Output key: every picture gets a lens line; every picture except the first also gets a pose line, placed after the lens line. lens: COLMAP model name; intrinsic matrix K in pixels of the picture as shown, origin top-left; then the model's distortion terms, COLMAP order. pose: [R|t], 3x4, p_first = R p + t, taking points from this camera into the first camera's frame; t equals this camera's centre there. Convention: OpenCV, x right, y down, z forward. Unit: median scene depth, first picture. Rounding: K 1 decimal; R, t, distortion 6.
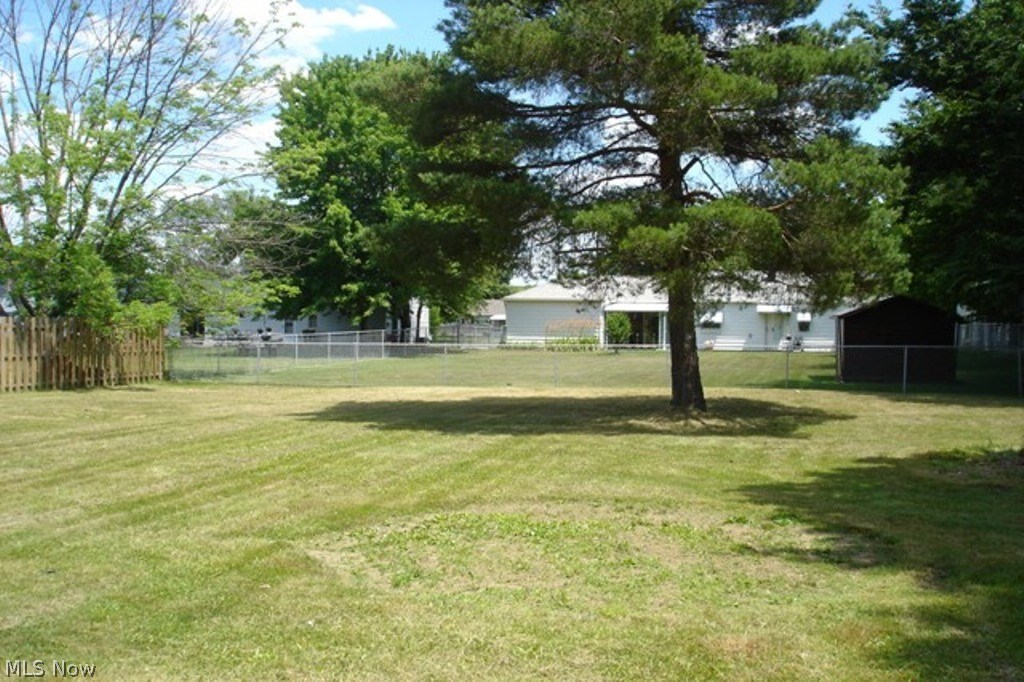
lens RADIAL K [[1166.6, 0, 514.2], [0, 1166.6, 391.3], [0, 0, 1]] dist [-0.119931, 0.016840]
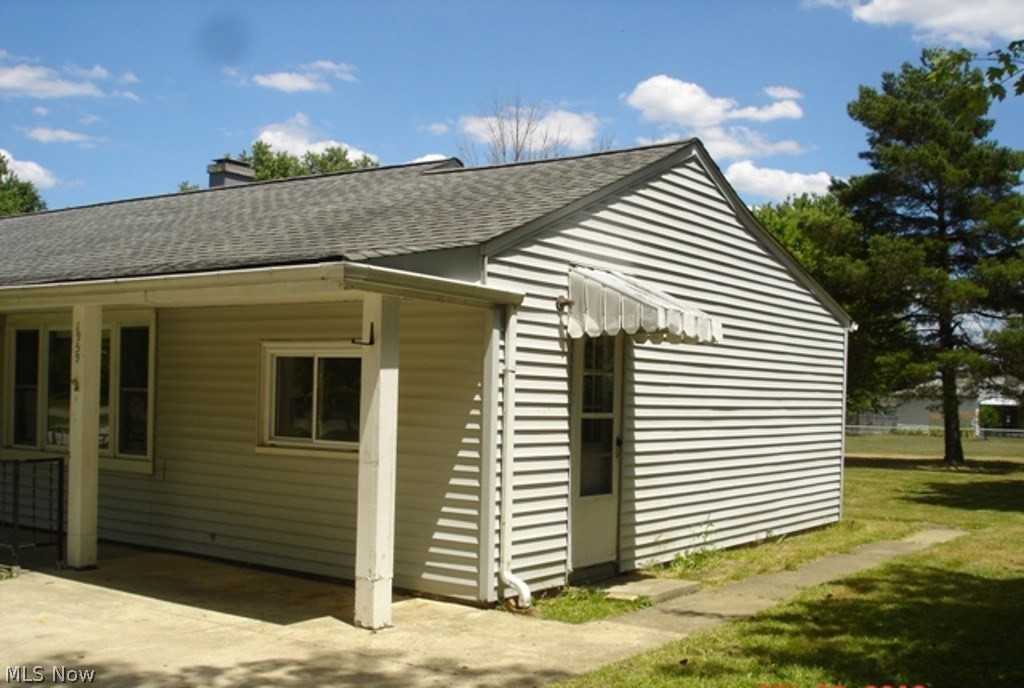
lens RADIAL K [[1132.6, 0, 513.2], [0, 1132.6, 394.5], [0, 0, 1]] dist [0.001870, -0.352599]
pose [[0.933926, 0.017918, -0.357017, 0.071337], [-0.043511, 0.997015, -0.063784, 0.028011], [0.354808, 0.075104, 0.931918, -0.457043]]
